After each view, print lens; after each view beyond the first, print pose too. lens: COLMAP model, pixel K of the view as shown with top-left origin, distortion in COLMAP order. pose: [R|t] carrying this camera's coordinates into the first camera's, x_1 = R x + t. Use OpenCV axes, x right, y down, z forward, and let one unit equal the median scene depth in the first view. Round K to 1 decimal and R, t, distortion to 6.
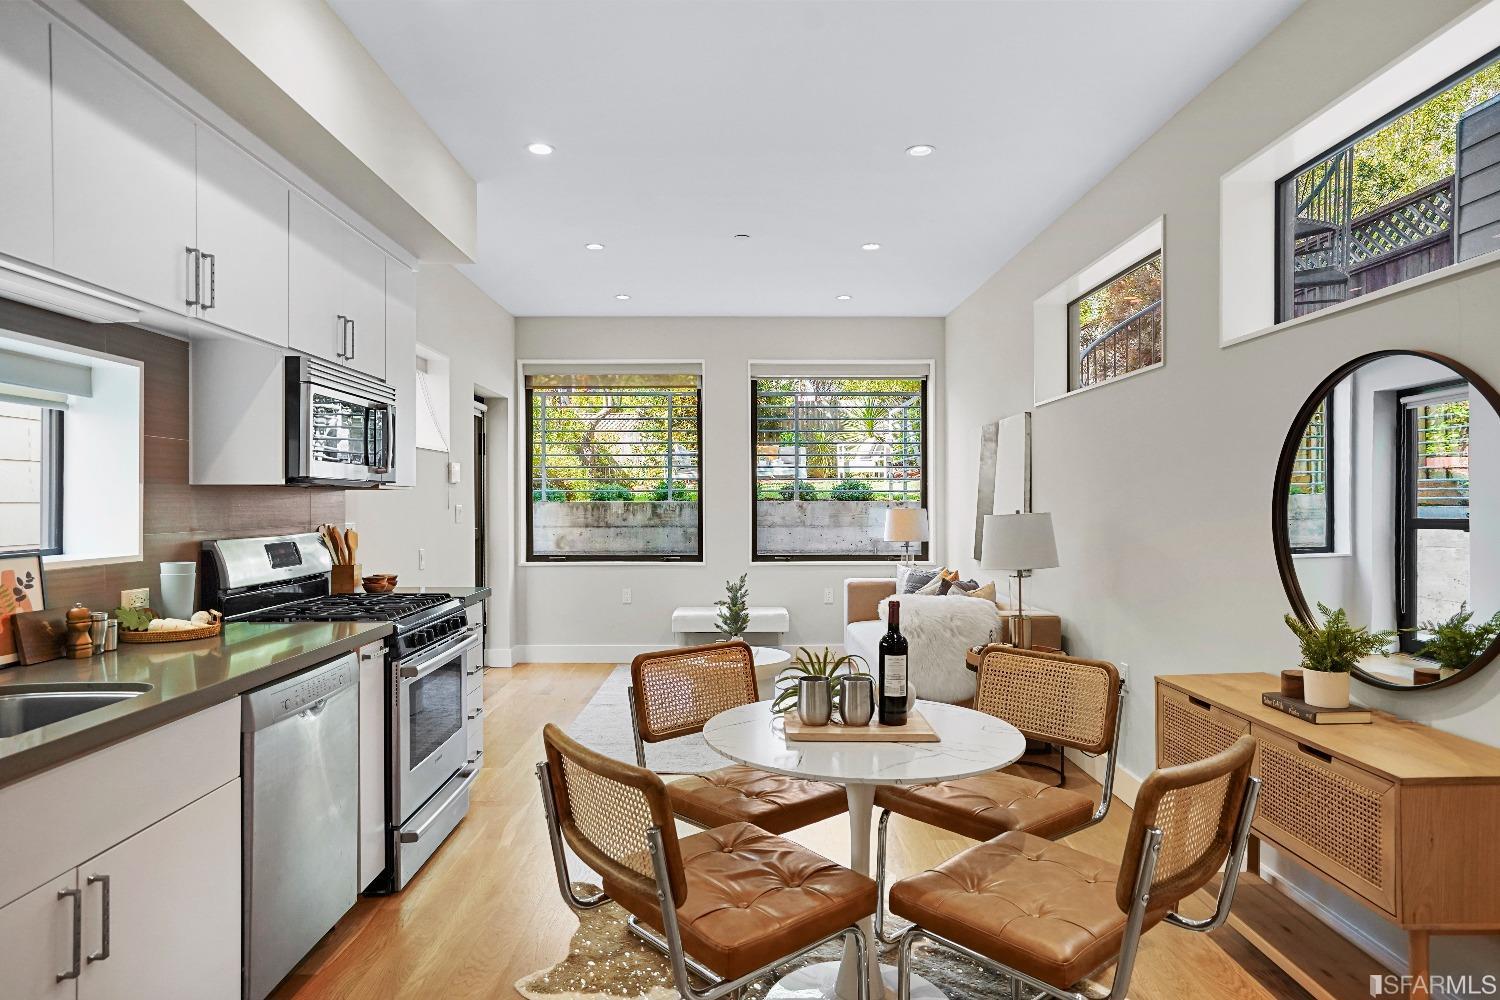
lens RADIAL K [[869.4, 0, 743.5], [0, 869.4, 504.1], [0, 0, 1]] dist [-0.000605, 0.002323]
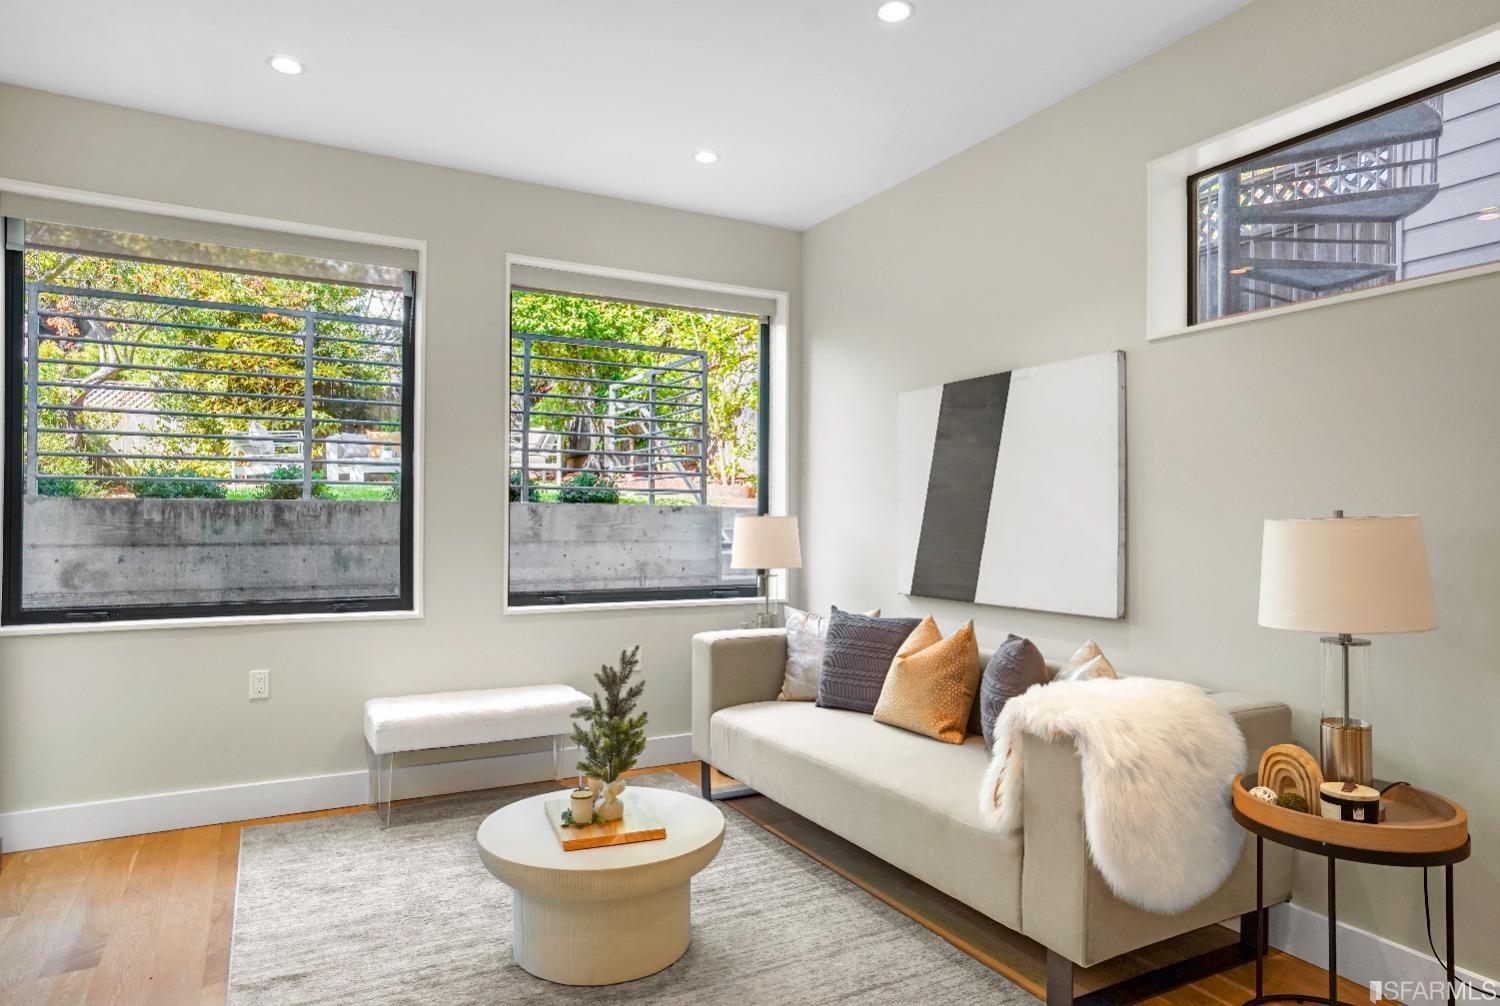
lens RADIAL K [[898.2, 0, 744.3], [0, 898.2, 492.8], [0, 0, 1]] dist [-0.001447, 0.000848]
pose [[0.879653, 0.020278, 0.475184, -0.153478], [-0.008501, 0.999601, -0.026920, 0.007233], [-0.475541, 0.019640, 0.879474, 0.454973]]
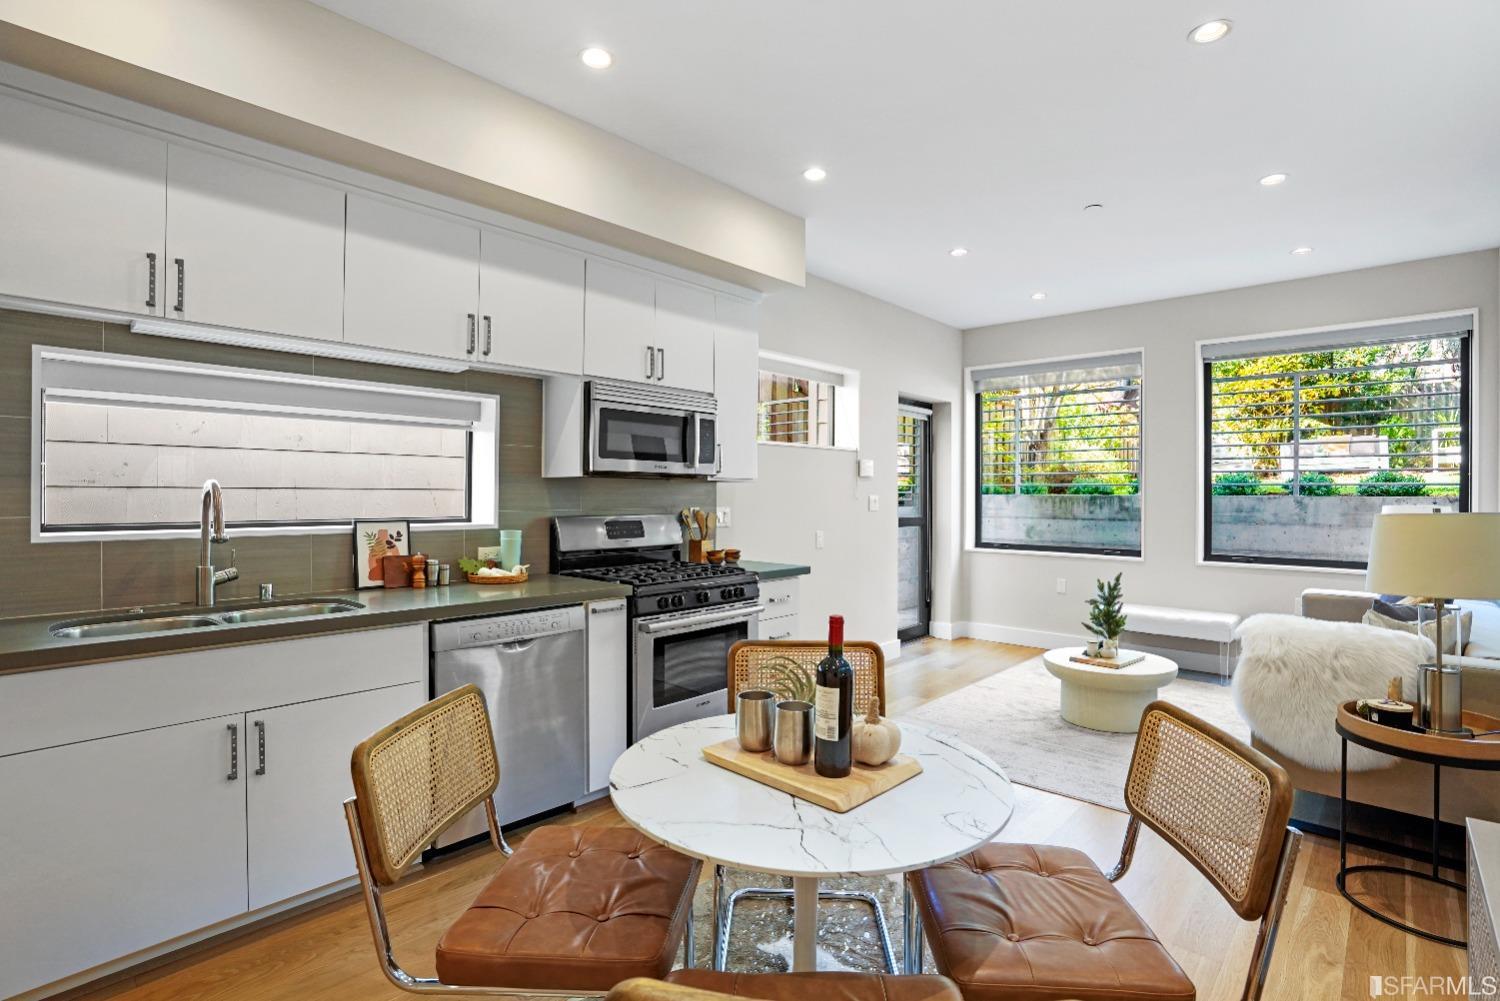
lens RADIAL K [[703.9, 0, 758.5], [0, 703.9, 502.3], [0, 0, 1]] dist [-0.038448, 0.001130]
pose [[0.731271, 0.013044, -0.681962, 0.186145], [-0.009083, 0.999915, 0.009387, 0.001983], [0.682027, -0.000670, 0.731327, 0.171331]]
